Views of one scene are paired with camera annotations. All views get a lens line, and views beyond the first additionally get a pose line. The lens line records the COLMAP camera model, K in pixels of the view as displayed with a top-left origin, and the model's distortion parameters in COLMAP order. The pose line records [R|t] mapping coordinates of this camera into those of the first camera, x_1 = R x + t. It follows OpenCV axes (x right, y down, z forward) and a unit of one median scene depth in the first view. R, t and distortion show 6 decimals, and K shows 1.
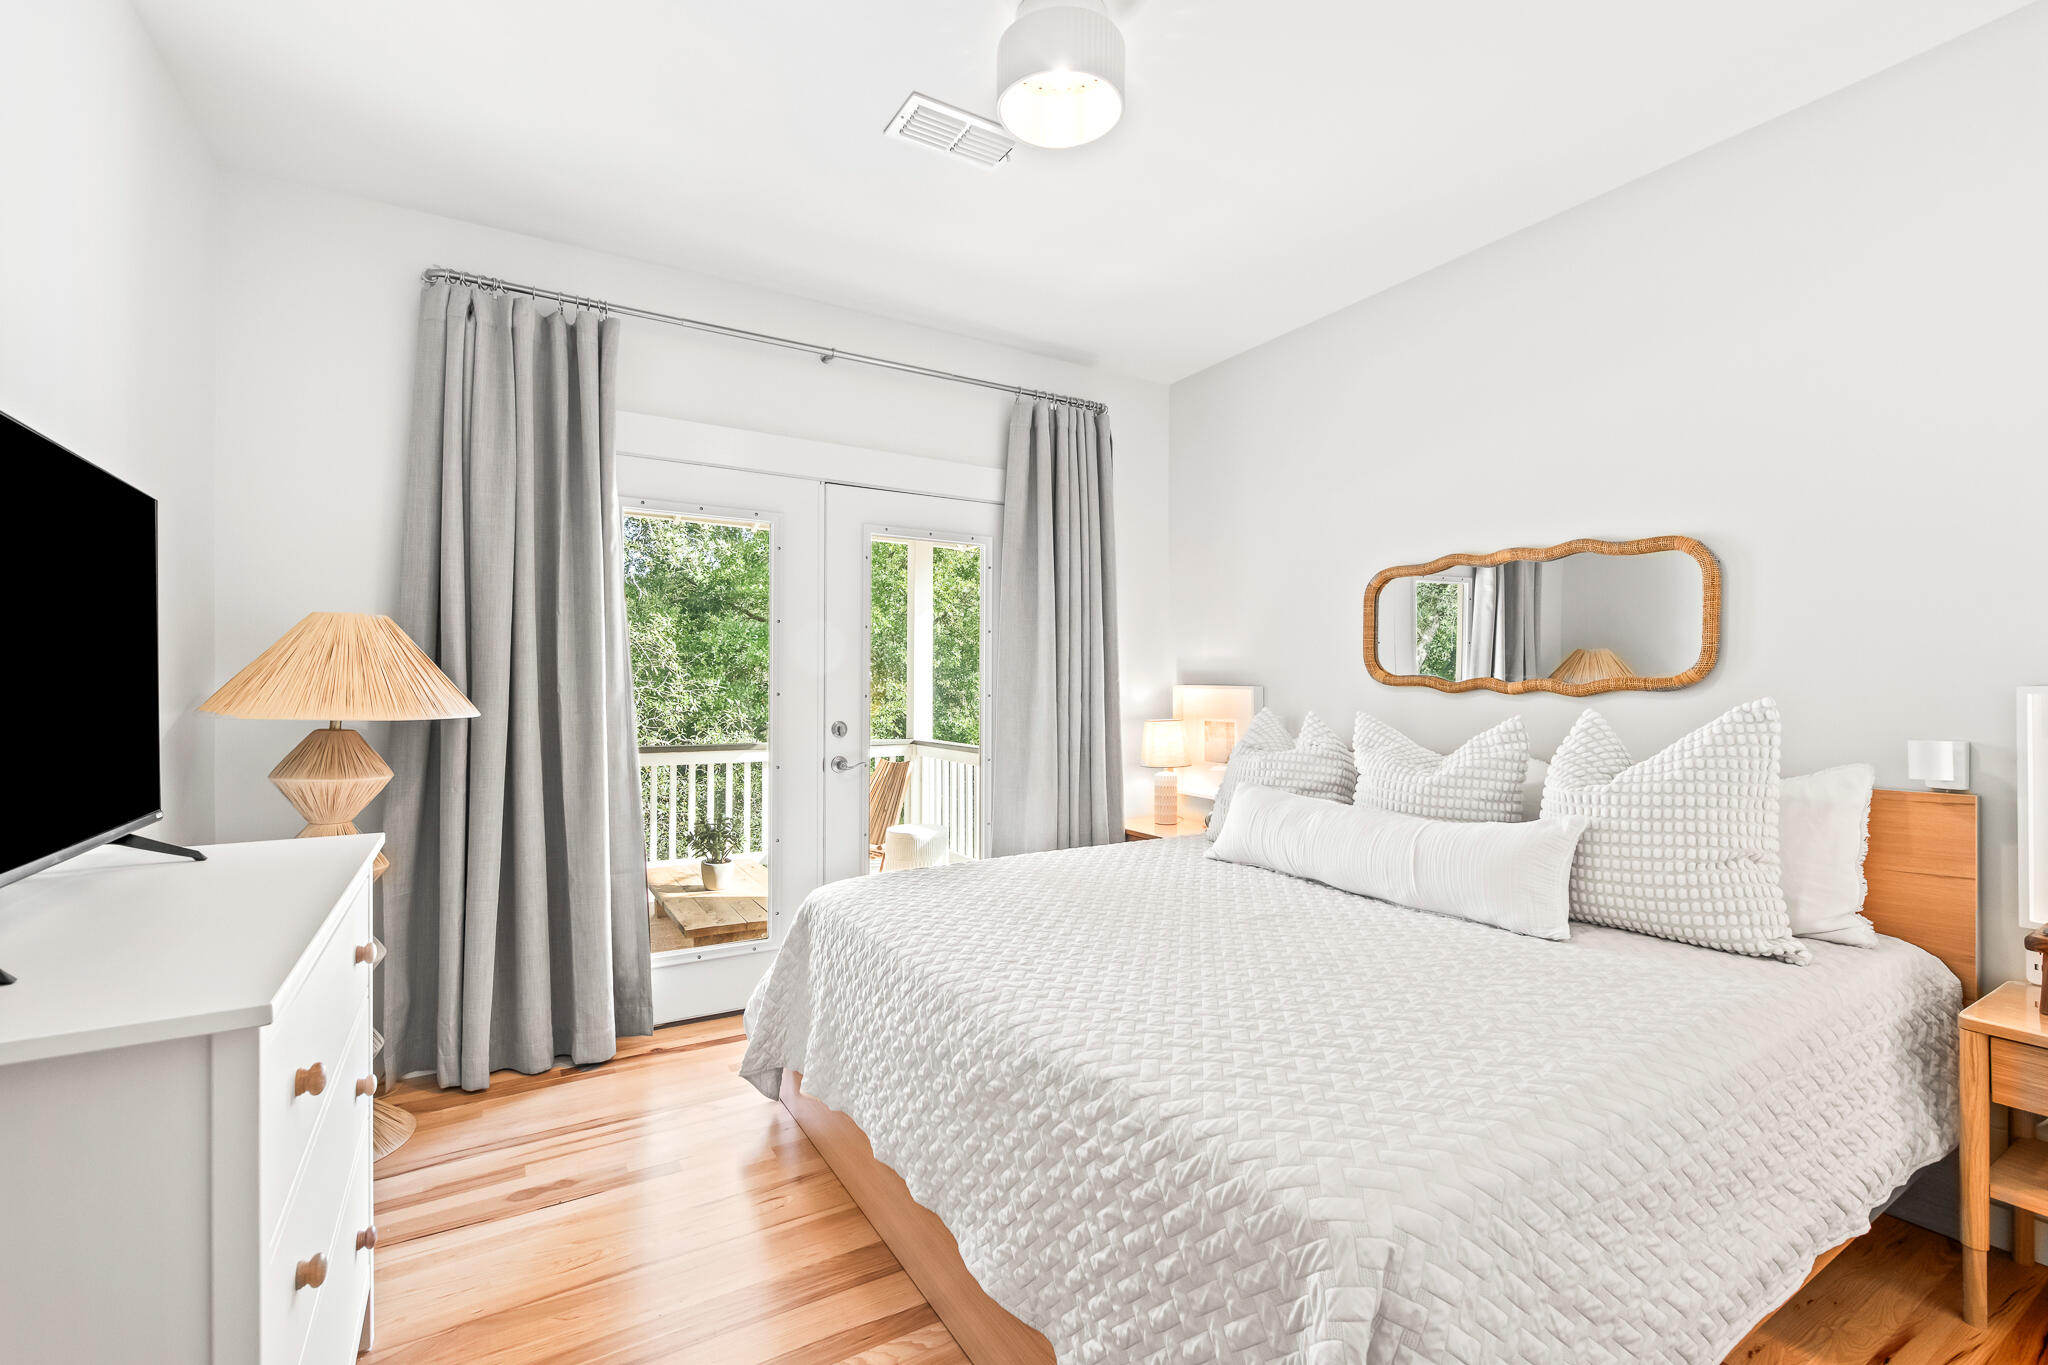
lens RADIAL K [[882.9, 0, 1013.4], [0, 882.9, 680.1], [0, 0, 1]] dist [0.001200, -0.000133]
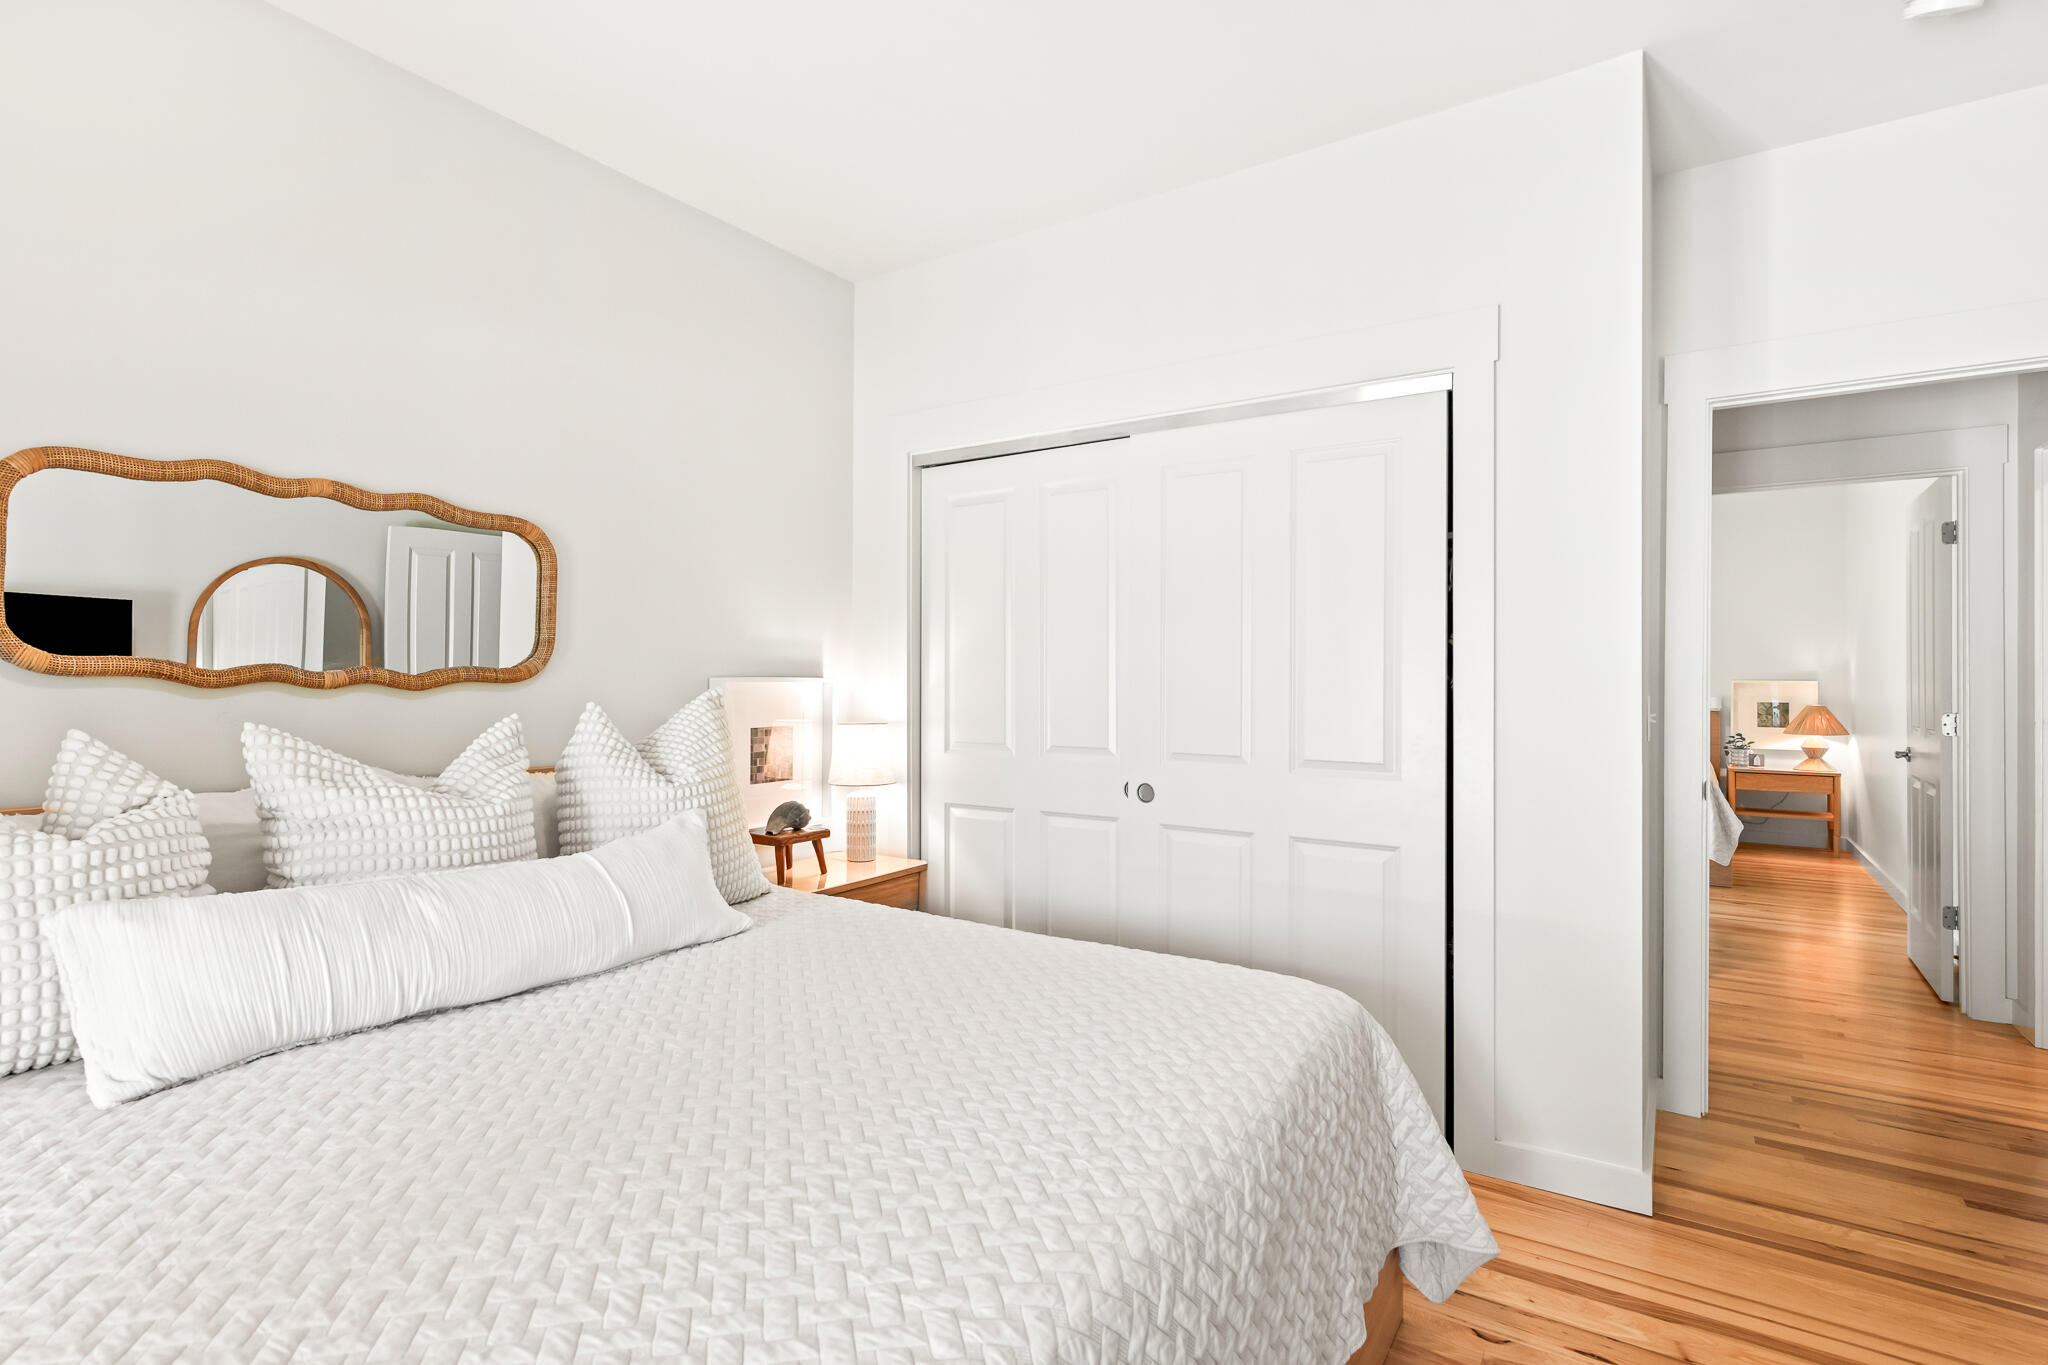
lens RADIAL K [[982.2, 0, 1021.2], [0, 982.2, 672.9], [0, 0, 1]] dist [0.009404, -0.001198]
pose [[-0.427603, -0.002109, 0.903964, -0.435684], [-0.013314, 0.999903, -0.003965, -0.000624], [-0.903868, -0.013731, -0.427590, 0.959435]]
